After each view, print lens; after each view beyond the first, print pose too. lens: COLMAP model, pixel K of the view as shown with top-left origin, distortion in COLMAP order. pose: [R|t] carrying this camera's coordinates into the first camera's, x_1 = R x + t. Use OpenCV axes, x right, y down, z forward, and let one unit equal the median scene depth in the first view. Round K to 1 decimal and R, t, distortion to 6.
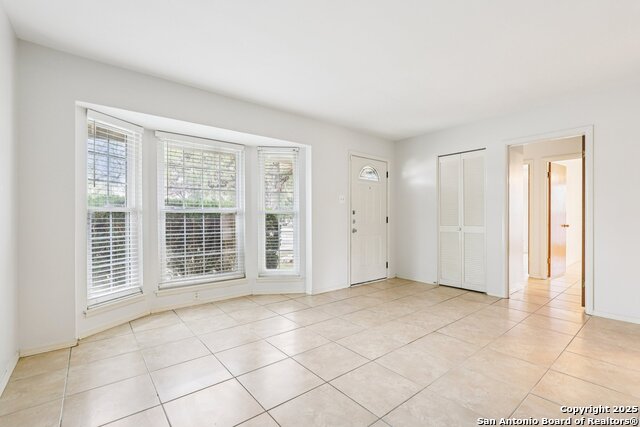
lens RADIAL K [[292.8, 0, 324.6], [0, 292.8, 216.9], [0, 0, 1]] dist [-0.018038, -0.000151]
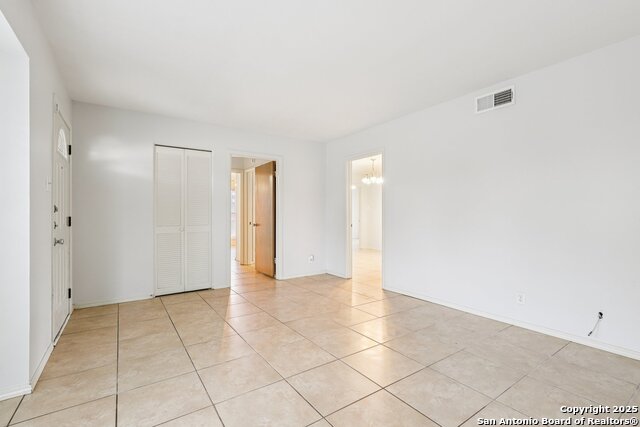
lens RADIAL K [[282.5, 0, 320.0], [0, 282.5, 213.5], [0, 0, 1]] dist [0.000654, 0.000088]
pose [[0.090148, 0.004755, 0.995917, -0.533329], [0.002006, 0.999986, -0.004956, -0.004716], [-0.995926, 0.002444, 0.090137, 0.633005]]
